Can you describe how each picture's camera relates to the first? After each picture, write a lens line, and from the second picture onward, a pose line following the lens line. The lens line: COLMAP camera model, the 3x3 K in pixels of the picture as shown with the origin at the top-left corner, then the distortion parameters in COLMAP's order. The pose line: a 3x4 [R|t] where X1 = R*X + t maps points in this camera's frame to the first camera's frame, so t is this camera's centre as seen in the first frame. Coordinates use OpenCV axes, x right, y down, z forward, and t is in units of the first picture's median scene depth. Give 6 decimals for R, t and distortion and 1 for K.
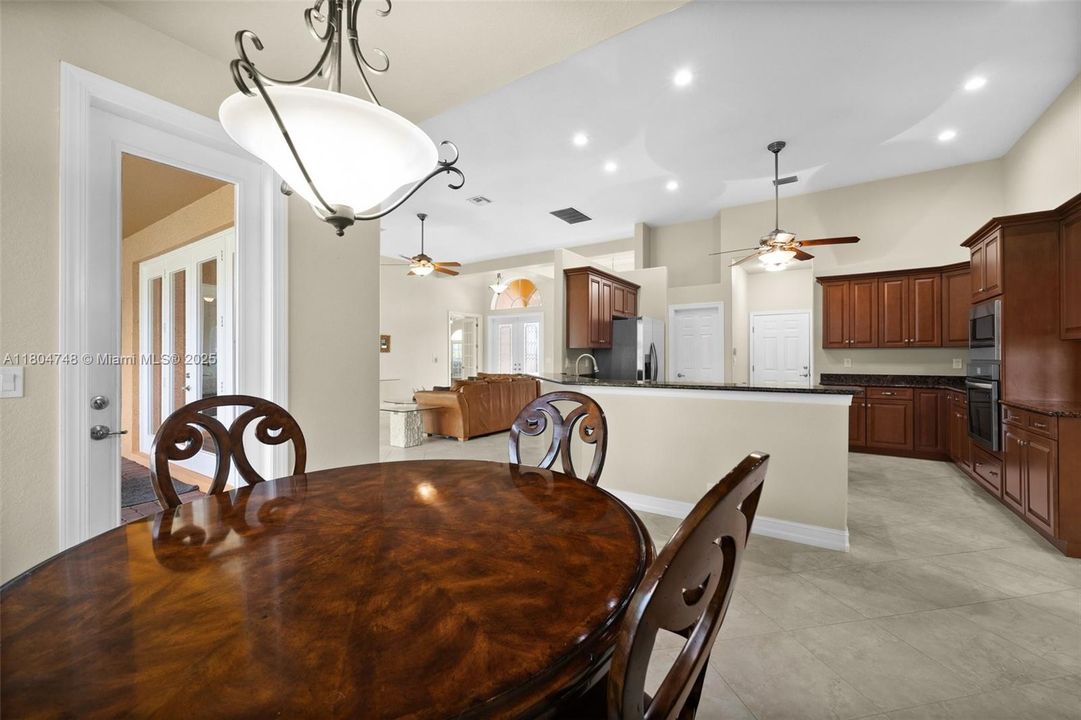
lens RADIAL K [[439.6, 0, 538.6], [0, 439.6, 357.2], [0, 0, 1]] dist [-0.004487, -0.000255]
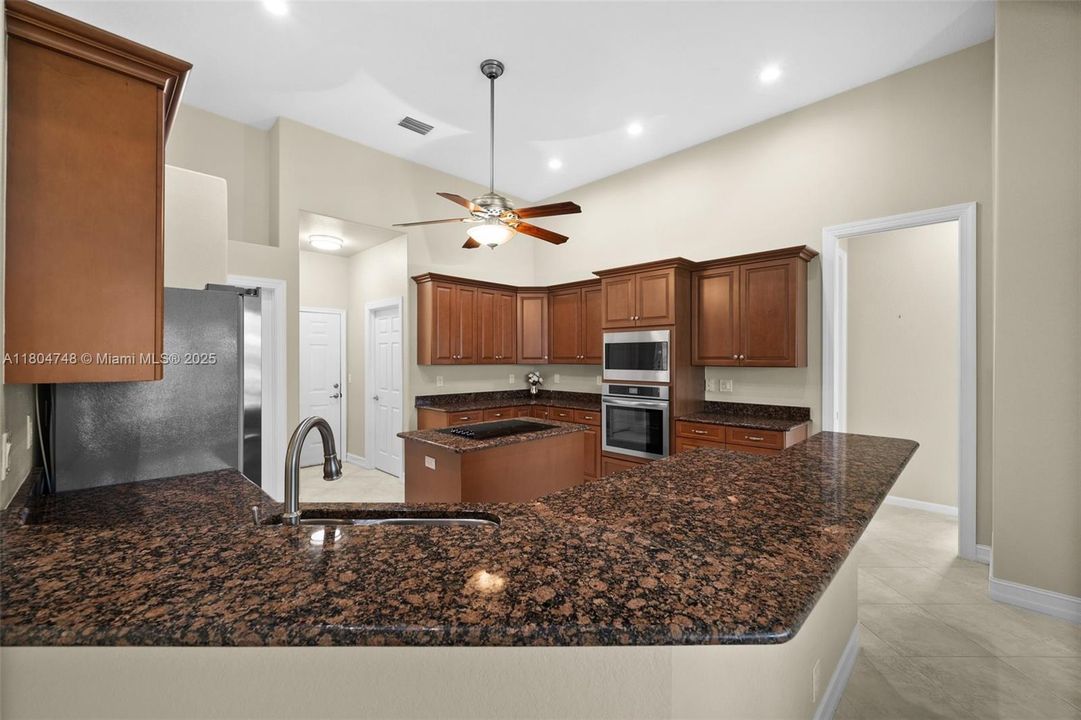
lens RADIAL K [[439.6, 0, 538.3], [0, 439.6, 363.2], [0, 0, 1]] dist [-0.004487, -0.000255]
pose [[0.207492, -0.001836, 0.978235, -0.082548], [-0.005598, 0.999980, 0.003064, -0.026752], [-0.978221, -0.006112, 0.207477, 0.656326]]
